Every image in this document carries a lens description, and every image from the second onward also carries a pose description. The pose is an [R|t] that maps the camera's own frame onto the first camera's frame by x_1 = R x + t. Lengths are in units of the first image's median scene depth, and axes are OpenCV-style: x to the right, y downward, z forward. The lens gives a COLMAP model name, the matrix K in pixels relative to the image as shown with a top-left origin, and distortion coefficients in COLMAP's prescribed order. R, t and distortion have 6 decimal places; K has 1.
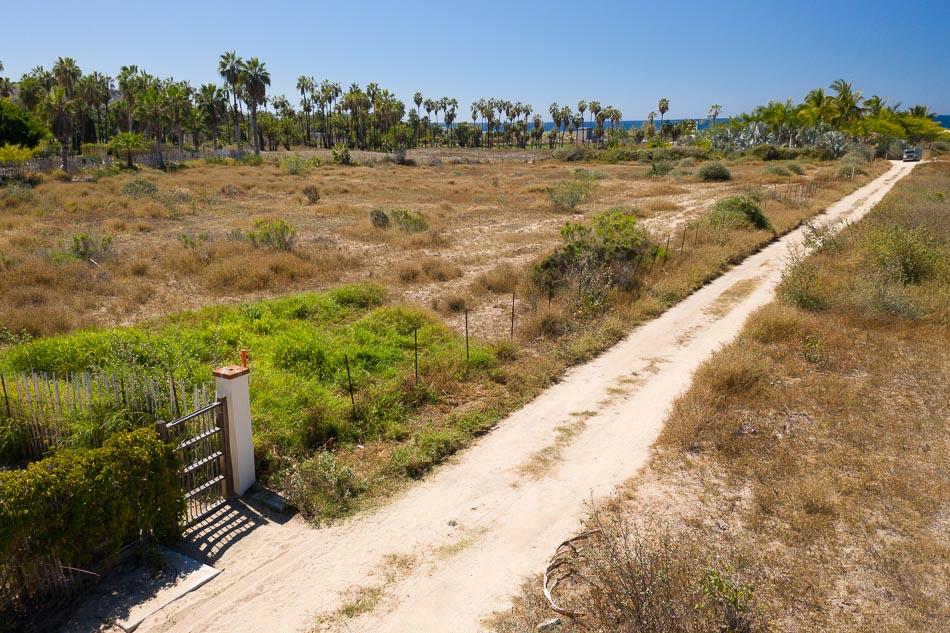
lens RADIAL K [[723.5, 0, 472.8], [0, 723.5, 327.3], [0, 0, 1]] dist [0.261799, -0.347267]
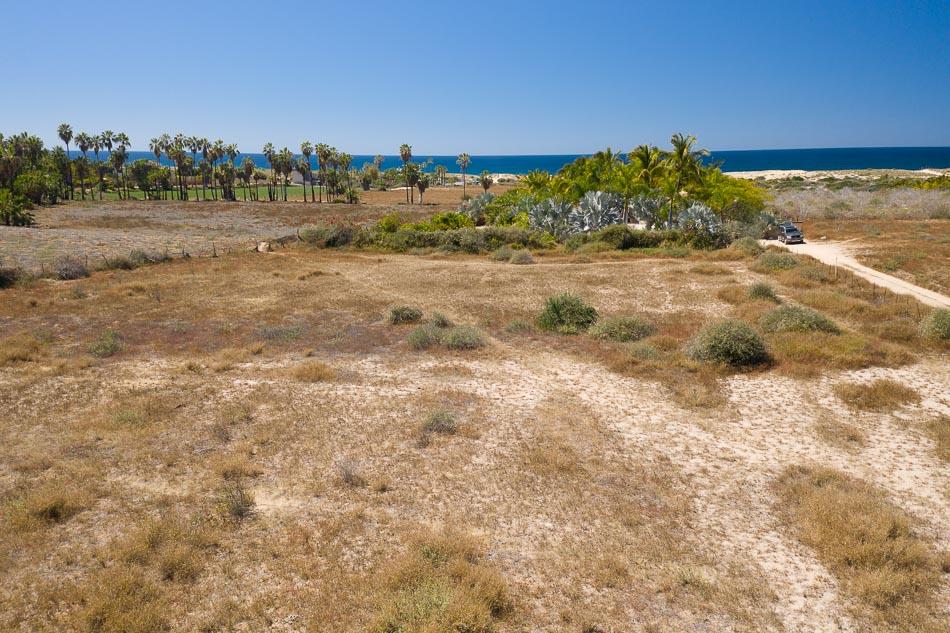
lens RADIAL K [[723.5, 0, 472.8], [0, 723.5, 327.3], [0, 0, 1]] dist [0.261799, -0.347267]
pose [[0.926693, -0.085234, 0.366025, 0.005033], [0.100394, 0.994692, -0.022548, -0.070237], [-0.362161, 0.057642, 0.930332, 0.201353]]
